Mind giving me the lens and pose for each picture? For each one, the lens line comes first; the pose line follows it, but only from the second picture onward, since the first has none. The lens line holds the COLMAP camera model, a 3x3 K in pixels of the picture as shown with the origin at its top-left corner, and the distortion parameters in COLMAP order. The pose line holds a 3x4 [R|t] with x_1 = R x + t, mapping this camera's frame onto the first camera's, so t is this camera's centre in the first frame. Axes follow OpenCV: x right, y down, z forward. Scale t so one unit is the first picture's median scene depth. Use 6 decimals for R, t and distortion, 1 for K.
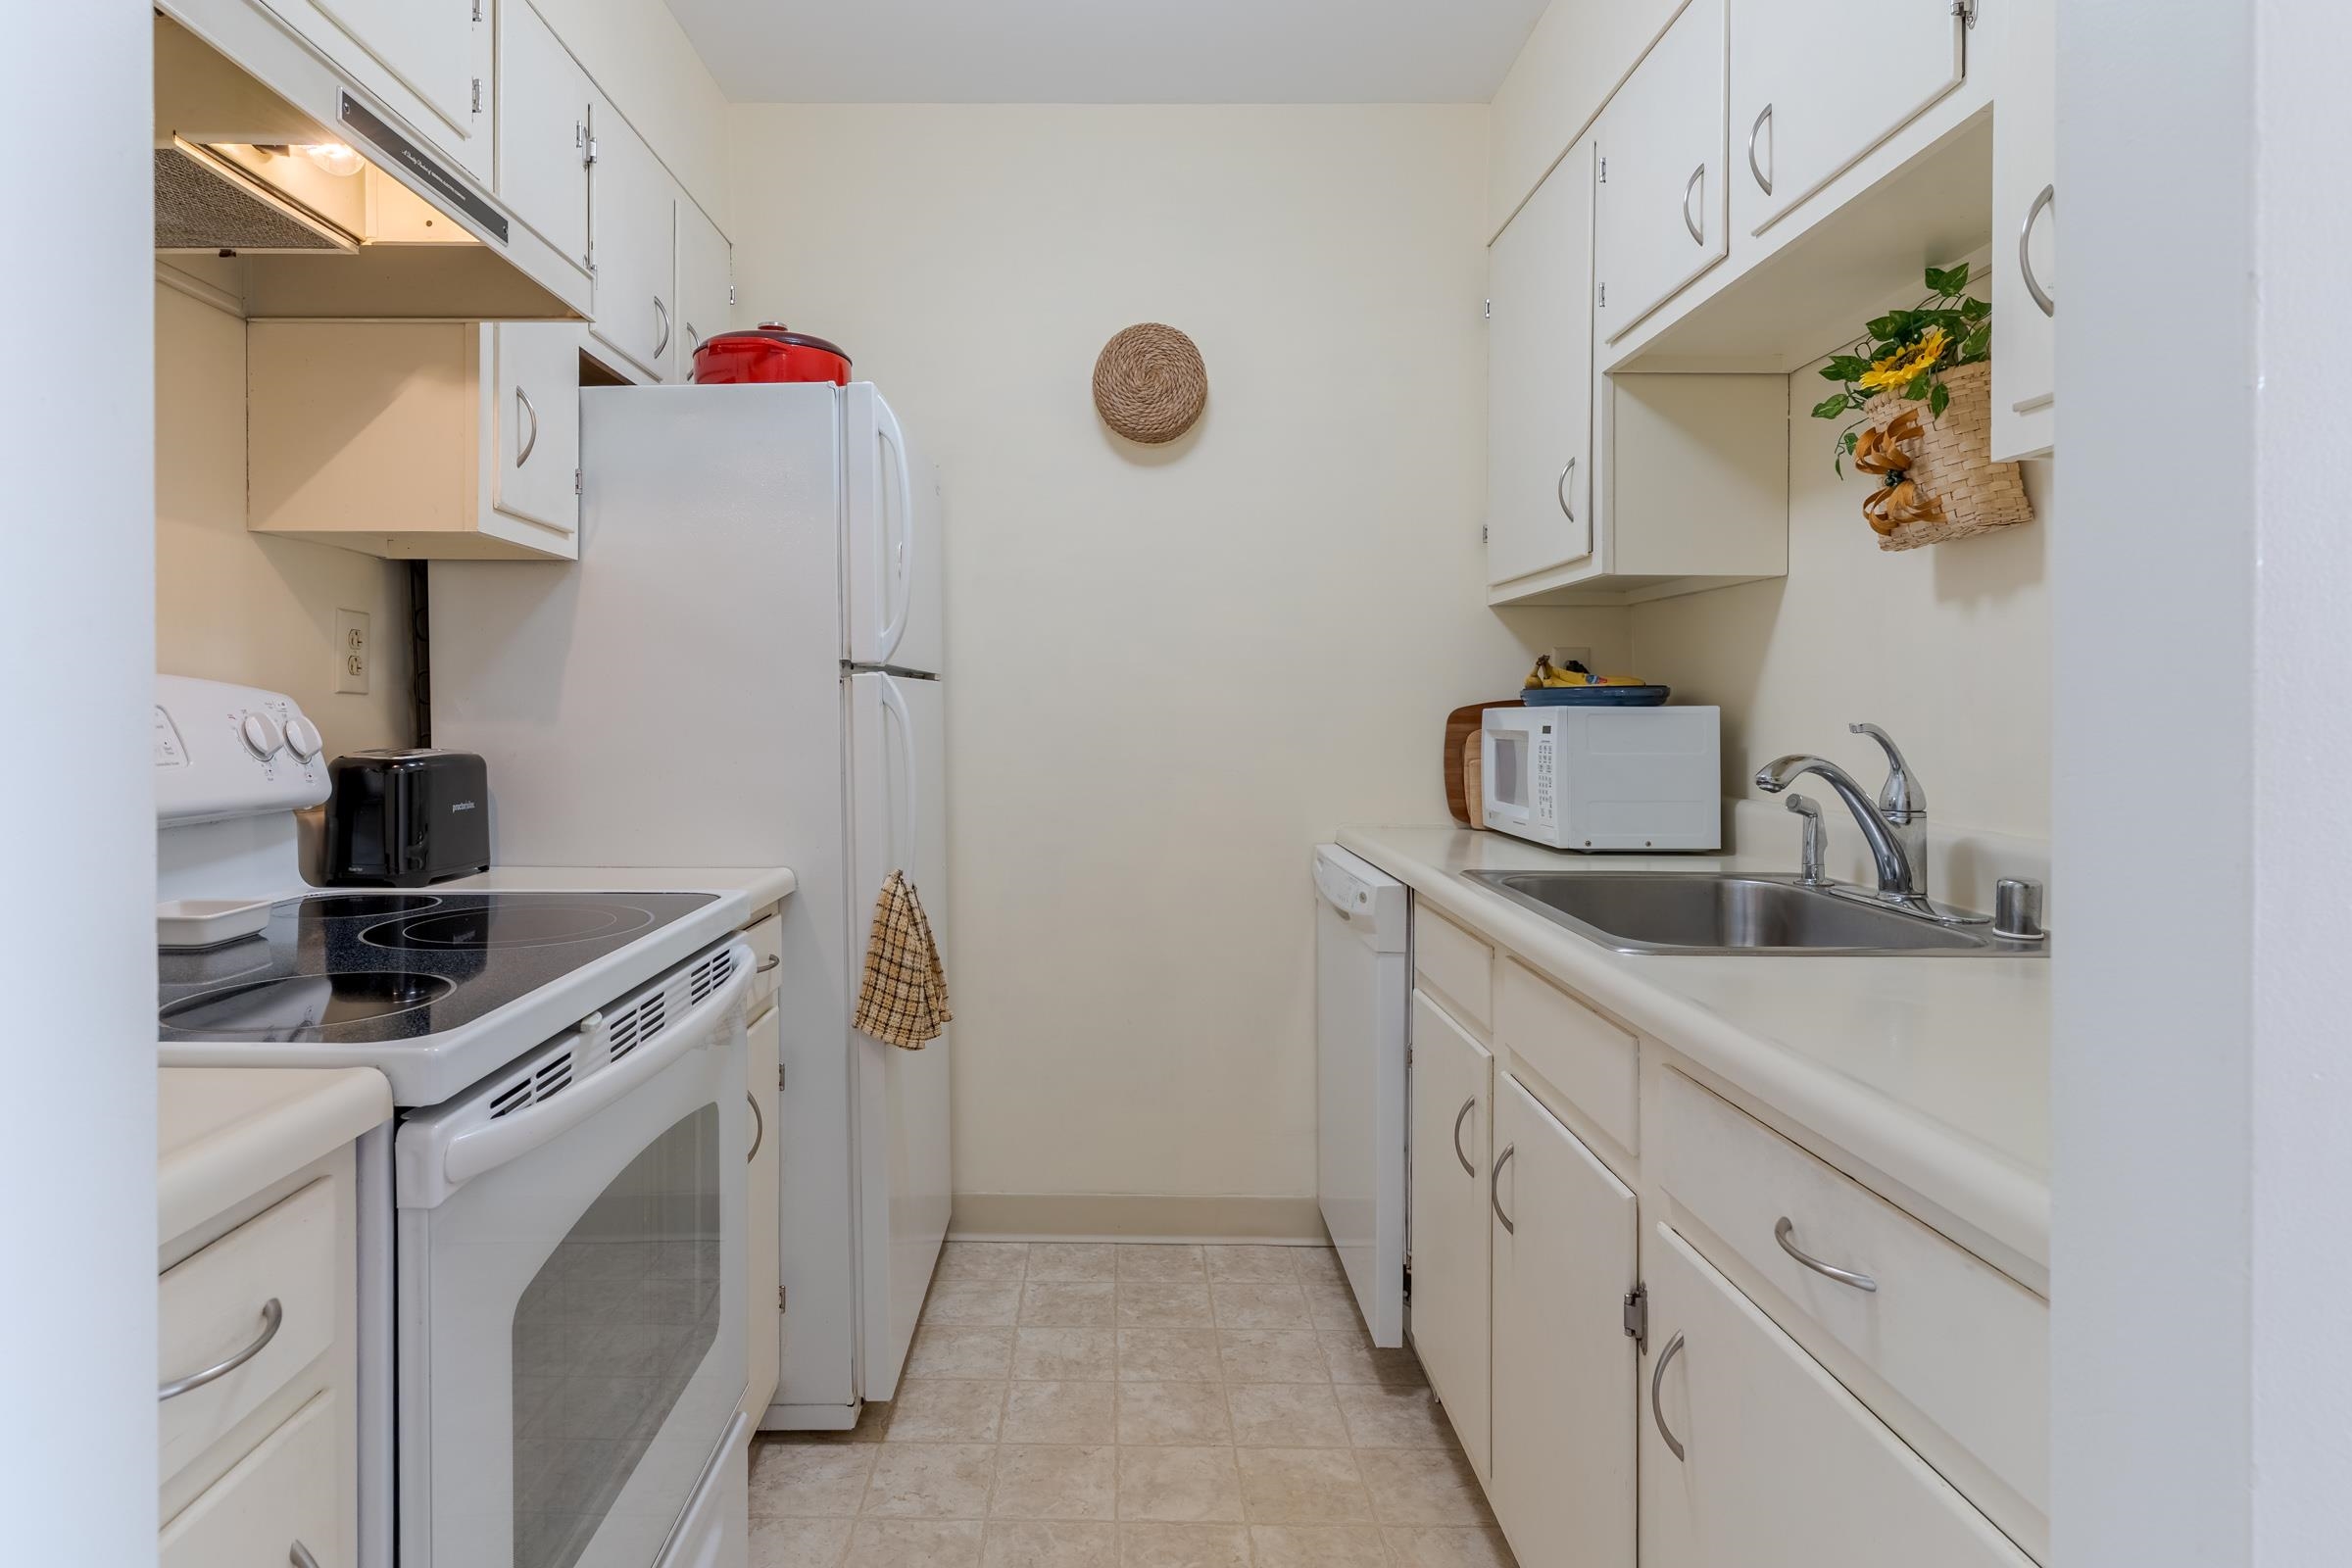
lens RADIAL K [[1230.9, 0, 1116.7], [0, 1230.9, 704.8], [0, 0, 1]] dist [-0.006323, -0.002141]
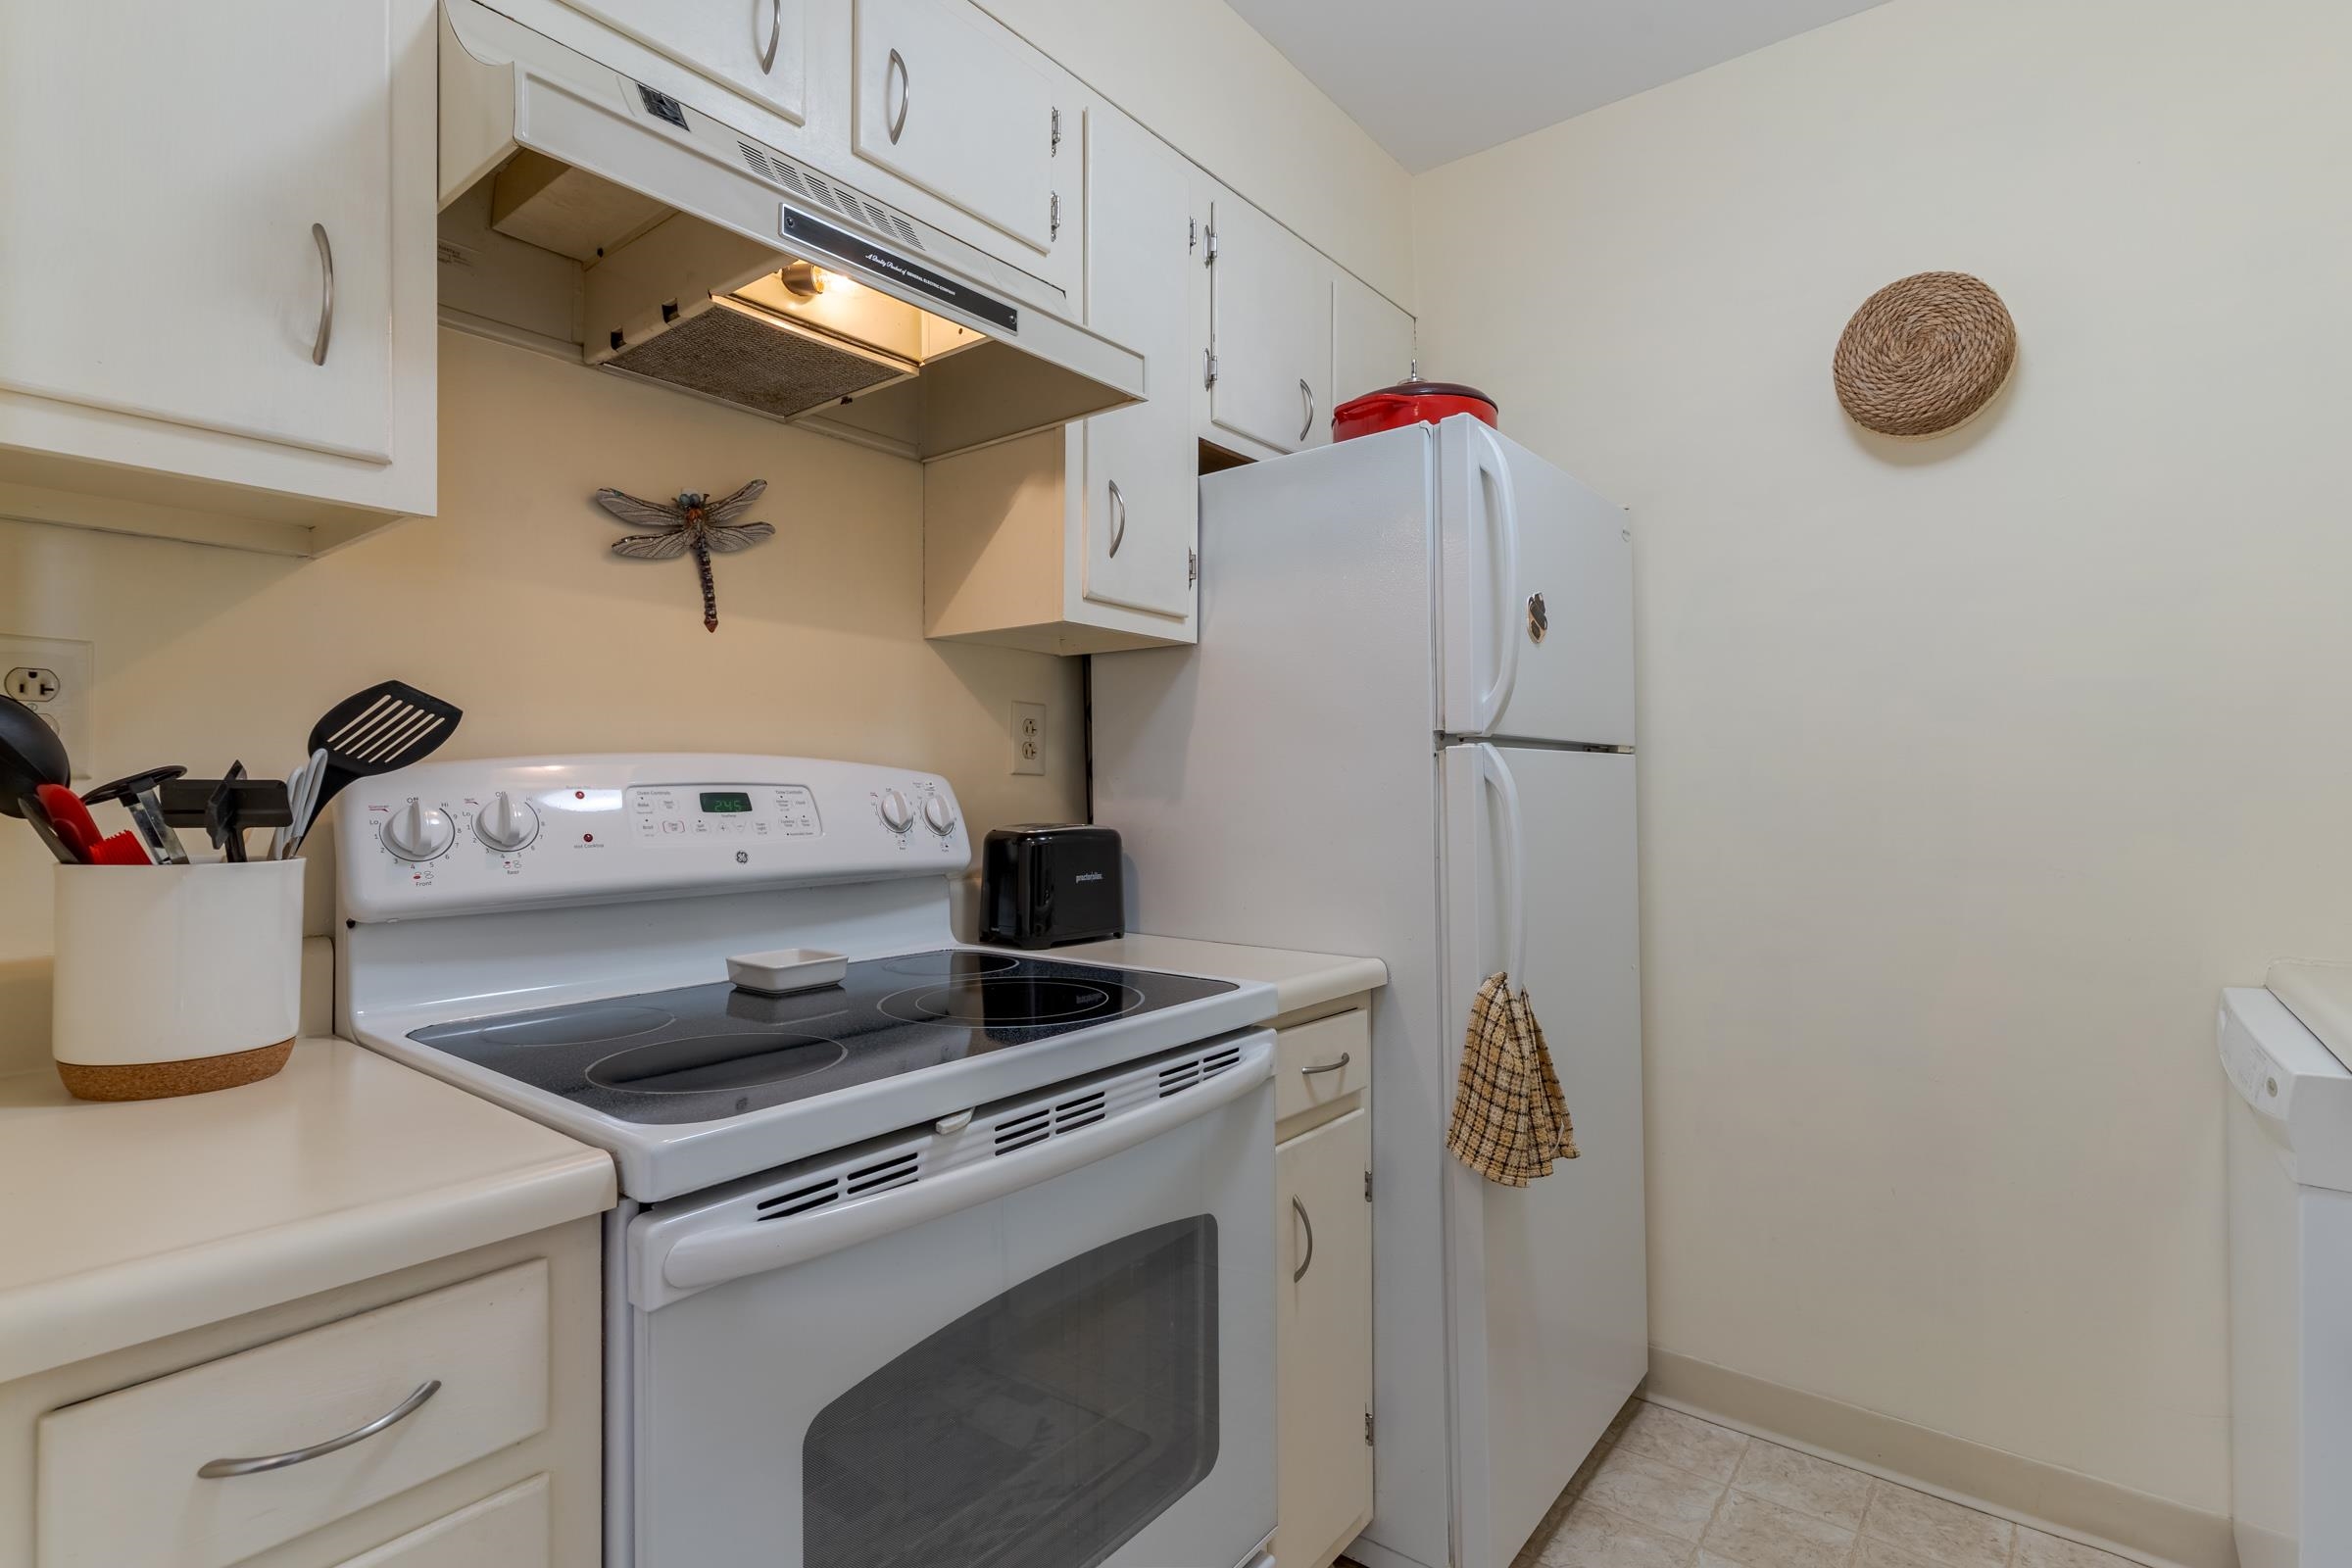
lens RADIAL K [[1115.5, 0, 1180.9], [0, 1115.5, 782.8], [0, 0, 1]] dist [0.001901, -0.003469]
pose [[0.785046, -0.007300, -0.619394, 0.134302], [0.005950, 0.999973, -0.004245, 0.003698], [0.619409, -0.000353, 0.785069, 0.255805]]
